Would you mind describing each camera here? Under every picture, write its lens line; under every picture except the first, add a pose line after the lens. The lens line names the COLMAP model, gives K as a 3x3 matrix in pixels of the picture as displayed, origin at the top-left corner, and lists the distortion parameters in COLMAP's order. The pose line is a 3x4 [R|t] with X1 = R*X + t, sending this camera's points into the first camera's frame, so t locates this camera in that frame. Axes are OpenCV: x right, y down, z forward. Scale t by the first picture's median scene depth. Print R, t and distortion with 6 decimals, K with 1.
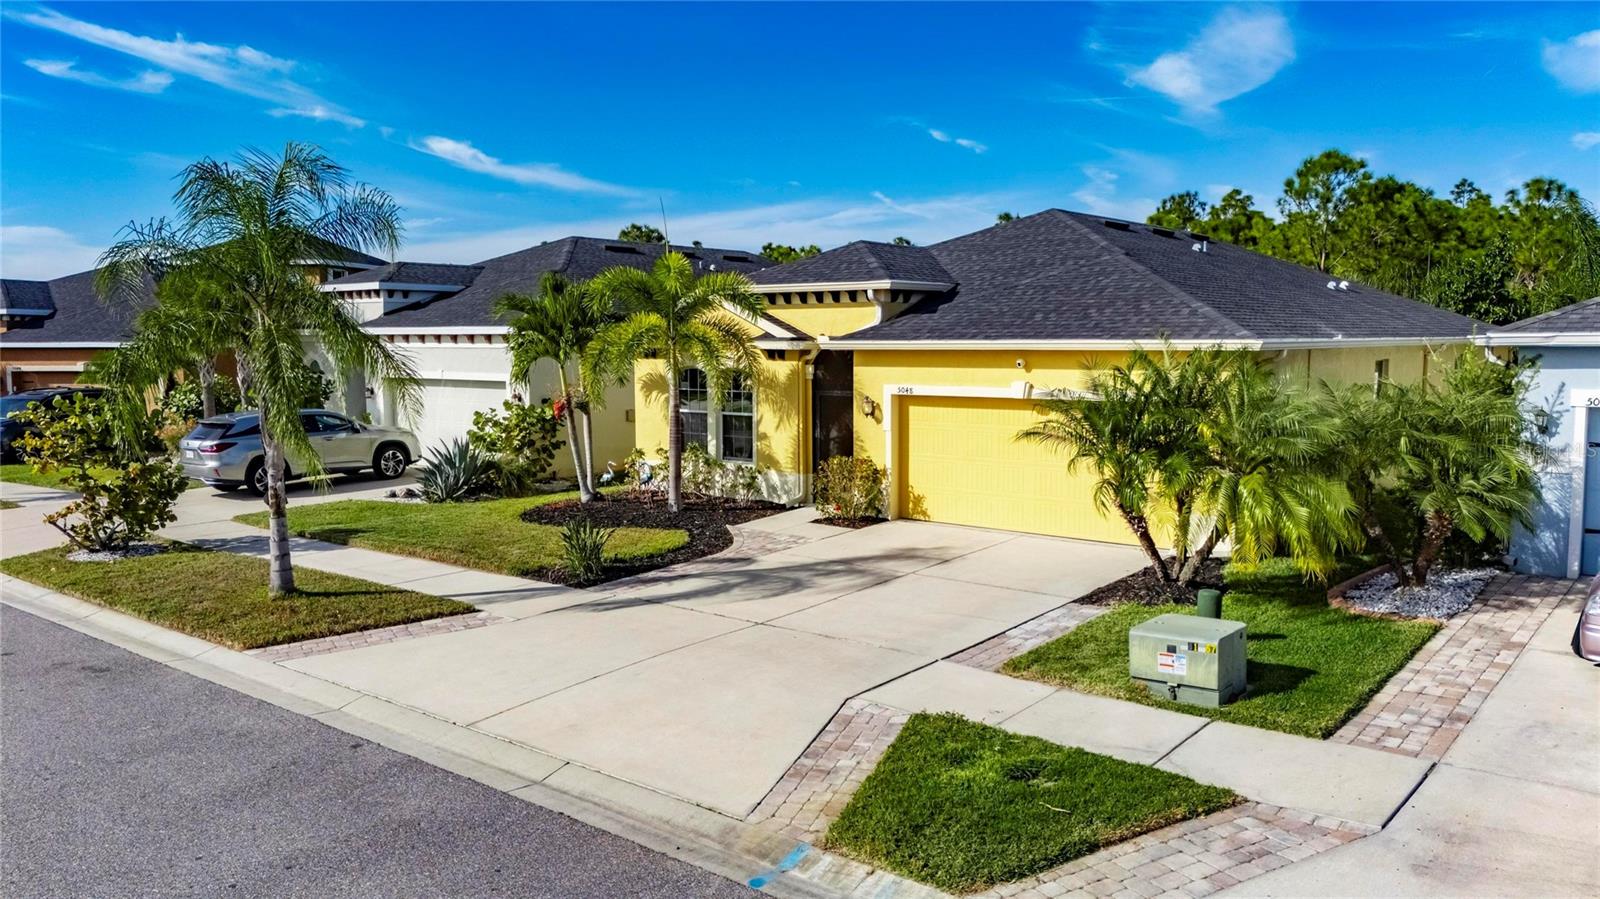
lens RADIAL K [[1178.8, 0, 805.7], [0, 1178.8, 448.8], [0, 0, 1]] dist [0.070551, -0.069177]
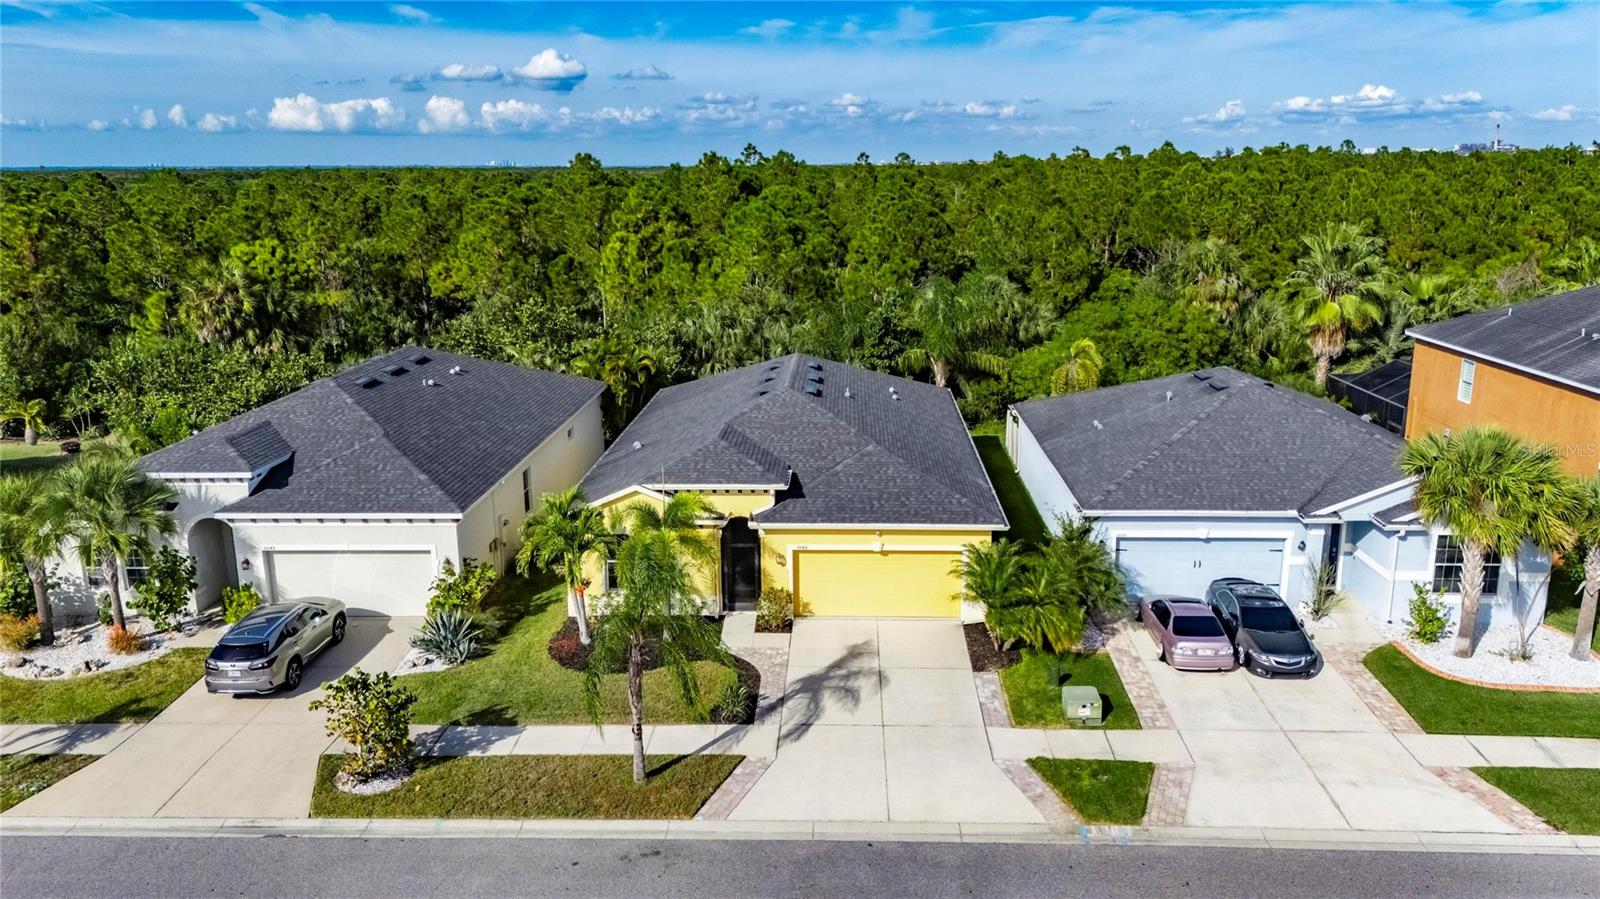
lens RADIAL K [[1178.8, 0, 805.7], [0, 1178.8, 448.8], [0, 0, 1]] dist [0.070551, -0.069177]
pose [[0.797795, -0.148063, 0.584467, -1.083132], [0.064367, 0.984754, 0.161607, -0.567234], [-0.599484, -0.091309, 0.795162, -0.447257]]
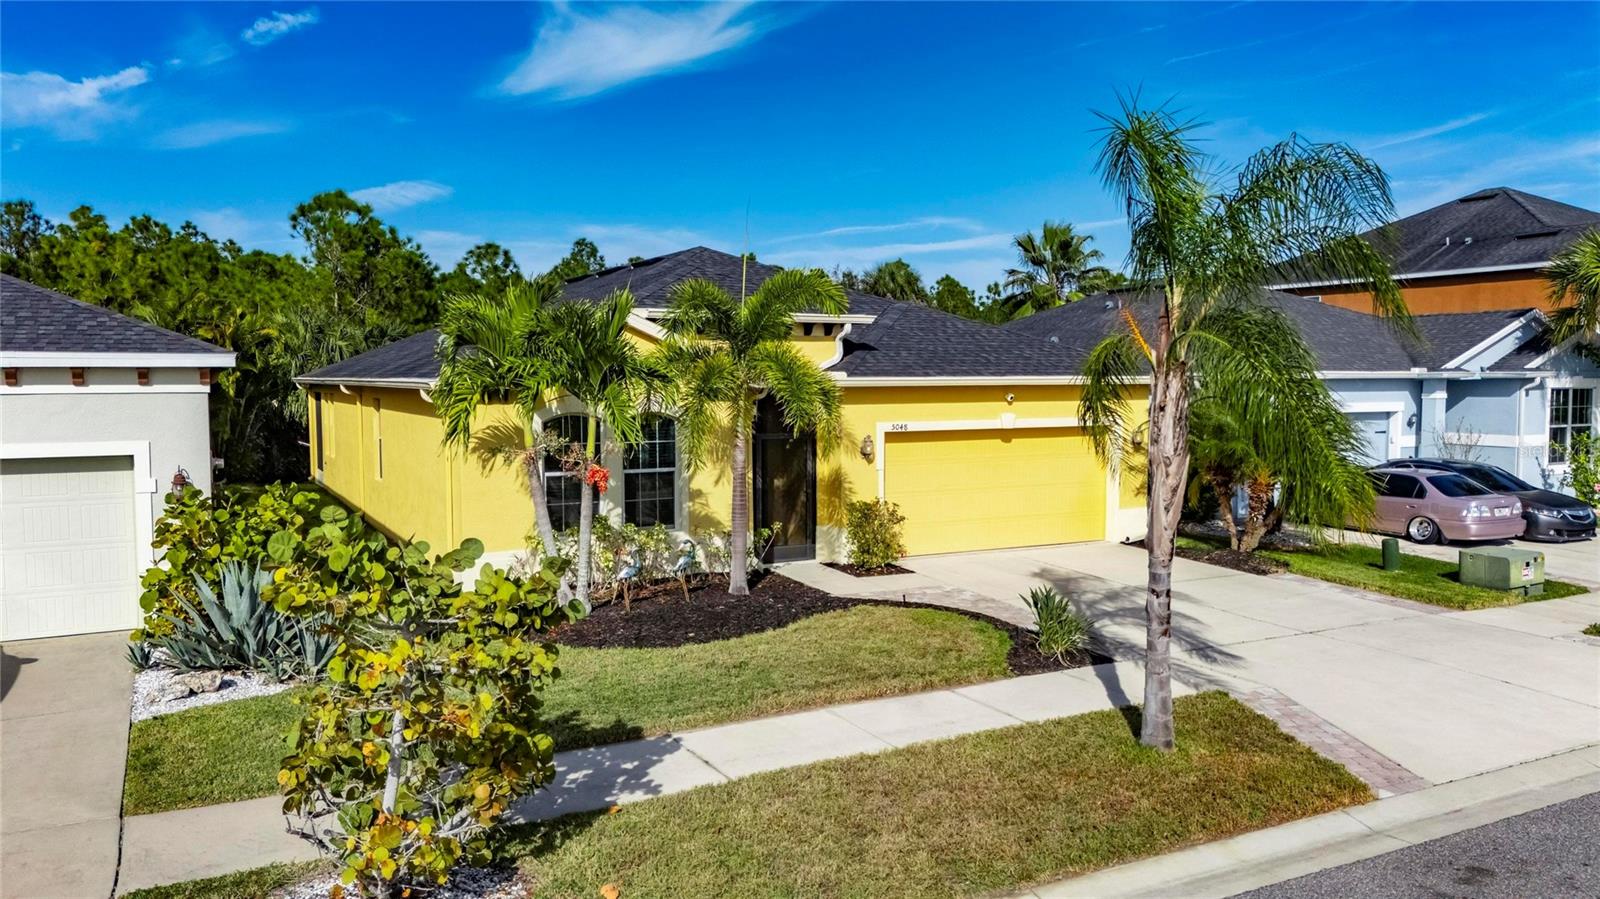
lens RADIAL K [[1178.8, 0, 805.7], [0, 1178.8, 448.8], [0, 0, 1]] dist [0.070551, -0.069177]
pose [[0.385600, -0.057585, 0.920867, -1.024026], [0.087669, 0.995822, 0.025562, -0.075912], [-0.918492, 0.070875, 0.389037, 0.821564]]
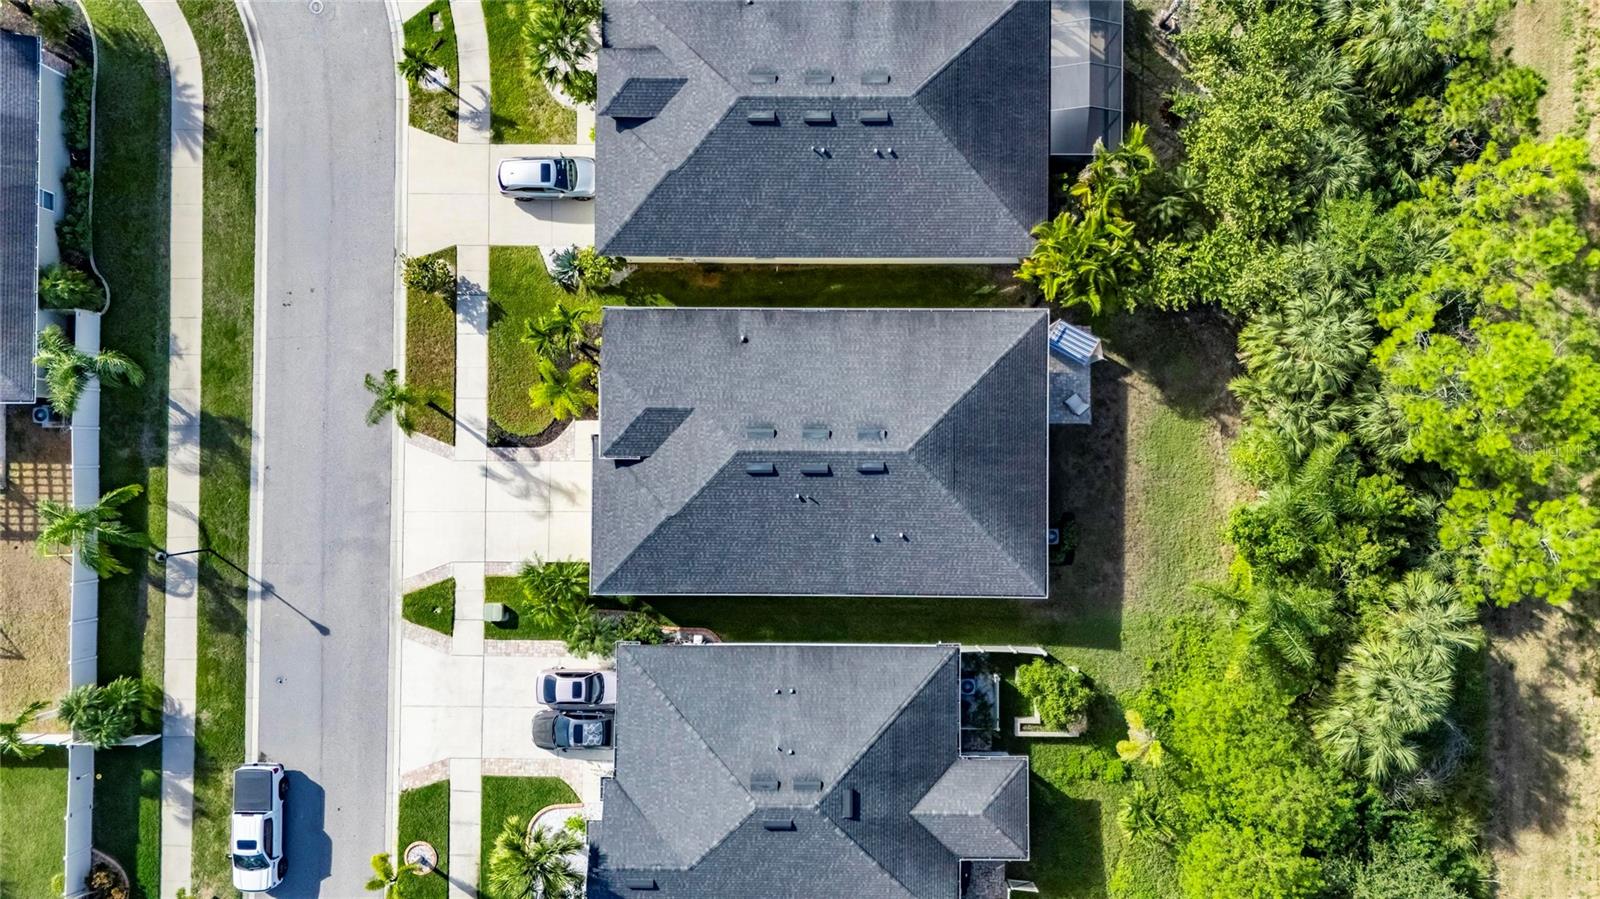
lens RADIAL K [[1178.8, 0, 805.7], [0, 1178.8, 448.8], [0, 0, 1]] dist [0.070551, -0.069177]
pose [[0.628011, 0.777980, -0.018681, 0.484984], [-0.064516, 0.075972, 0.995021, -3.464232], [0.775525, -0.623679, 0.097903, 1.344809]]
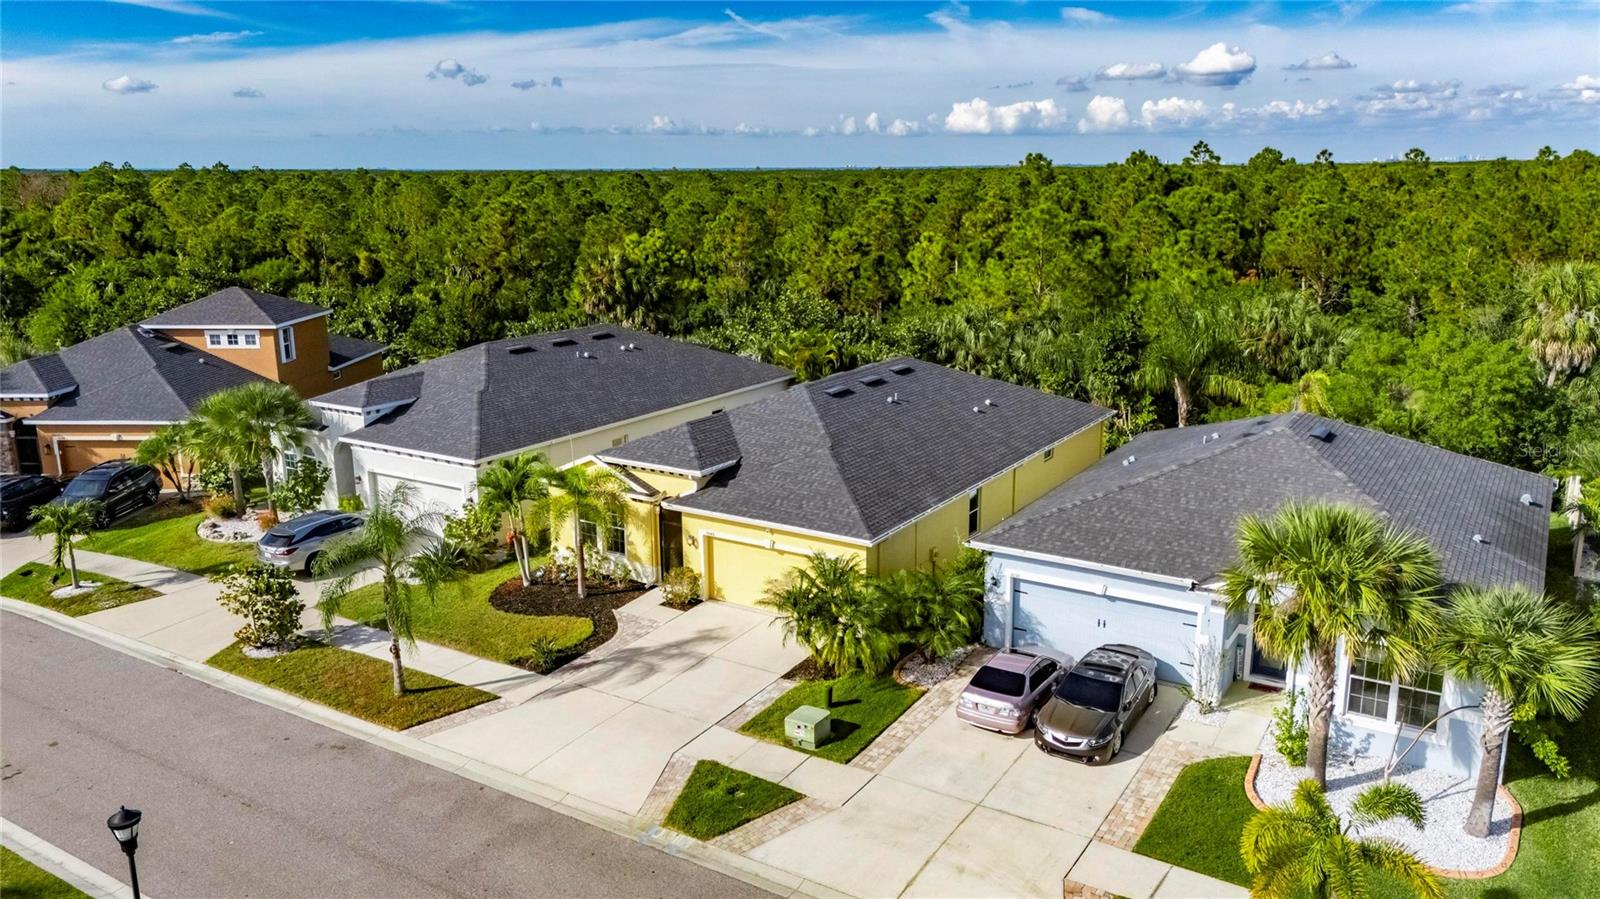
lens RADIAL K [[1178.8, 0, 805.7], [0, 1178.8, 448.8], [0, 0, 1]] dist [0.070551, -0.069177]
pose [[0.992680, -0.034004, 0.115890, 0.029166], [0.017394, 0.989796, 0.141427, -0.521051], [-0.119517, -0.138376, 0.983142, -0.950172]]
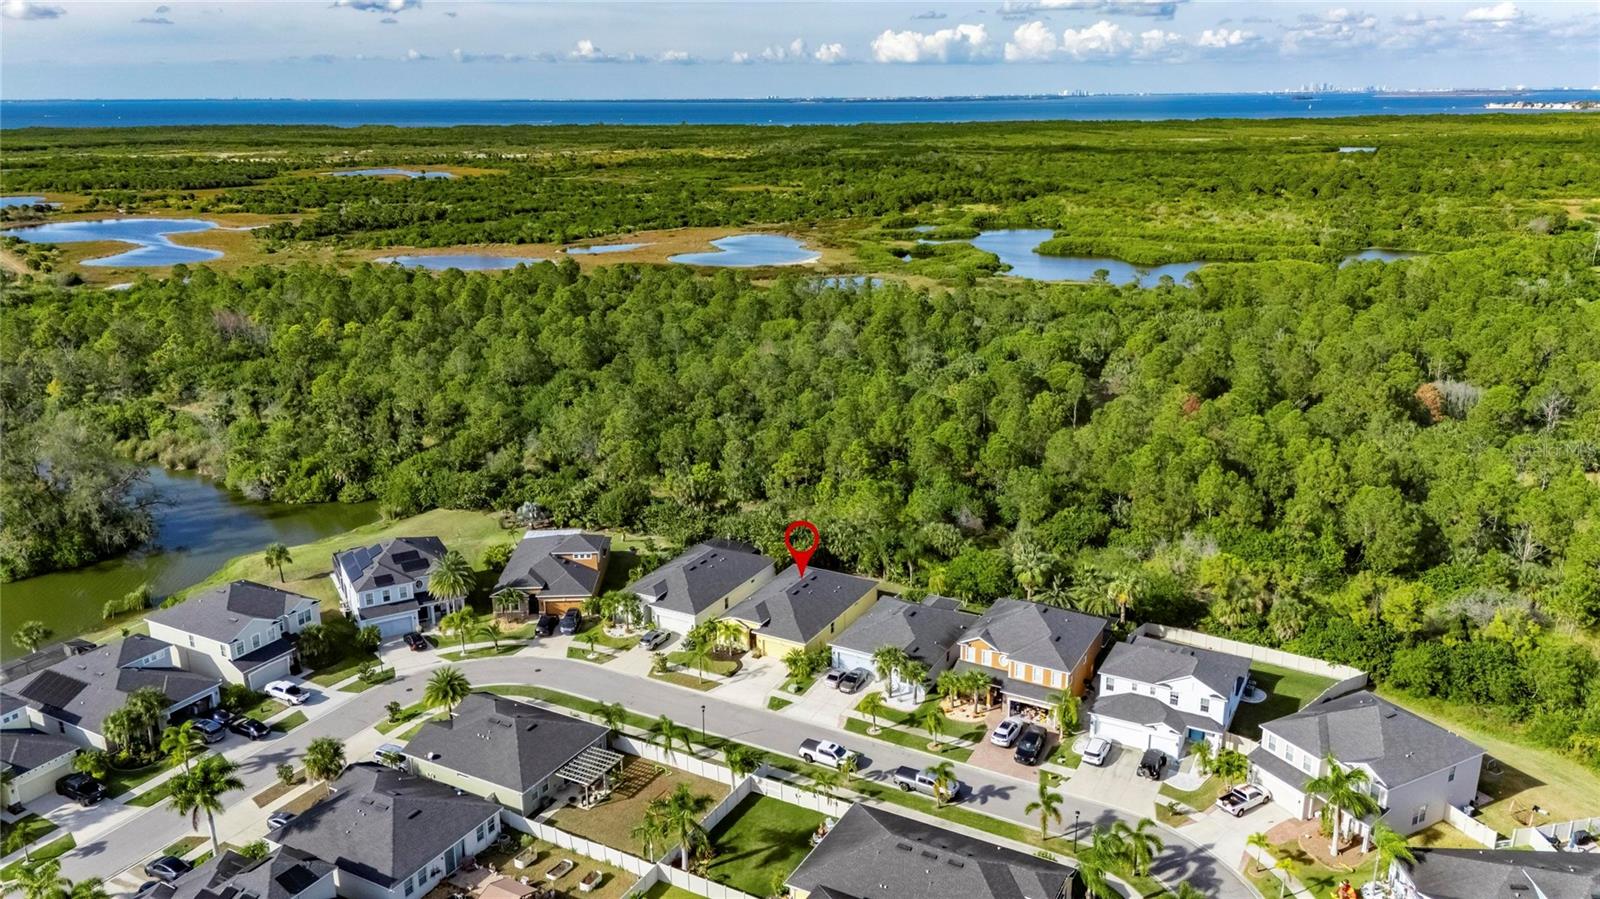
lens RADIAL K [[1178.8, 0, 805.7], [0, 1178.8, 448.8], [0, 0, 1]] dist [0.070551, -0.069177]
pose [[0.983326, -0.060892, 0.171351, -0.995410], [0.026134, 0.979811, 0.198212, -3.126606], [-0.179962, -0.190429, 0.965065, -6.922140]]
